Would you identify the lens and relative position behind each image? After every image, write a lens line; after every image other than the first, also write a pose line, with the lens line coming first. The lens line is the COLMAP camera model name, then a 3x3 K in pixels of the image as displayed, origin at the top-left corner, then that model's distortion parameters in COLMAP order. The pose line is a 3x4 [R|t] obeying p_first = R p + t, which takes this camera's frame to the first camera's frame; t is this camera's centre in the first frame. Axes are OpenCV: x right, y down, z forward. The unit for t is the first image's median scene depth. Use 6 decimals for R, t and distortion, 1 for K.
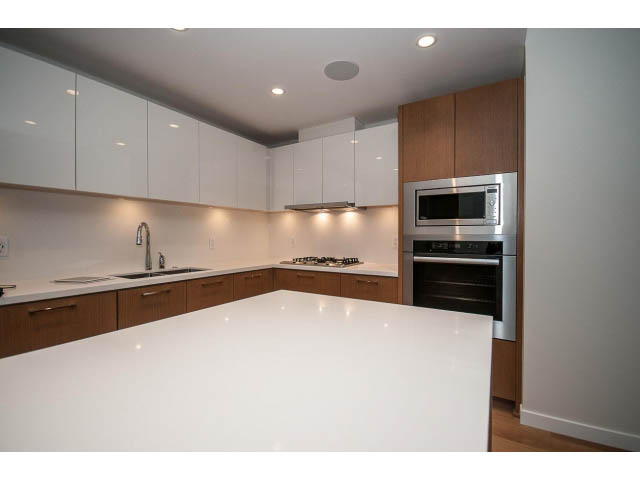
lens RADIAL K [[295.7, 0, 317.2], [0, 295.7, 242.4], [0, 0, 1]] dist [-0.022845, -0.000313]
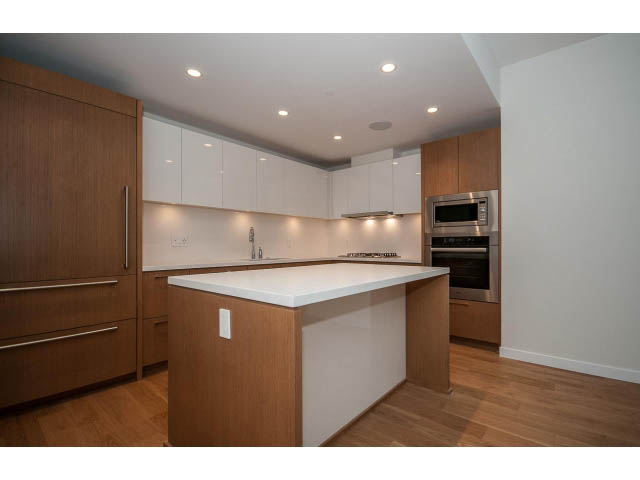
lens RADIAL K [[295.7, 0, 322.8], [0, 295.7, 245.8], [0, 0, 1]] dist [-0.022845, -0.000313]
pose [[0.987835, -0.001583, -0.155495, 0.018290], [-0.000599, 0.999902, -0.013988, 0.041288], [0.155502, 0.013911, 0.987738, -0.377545]]
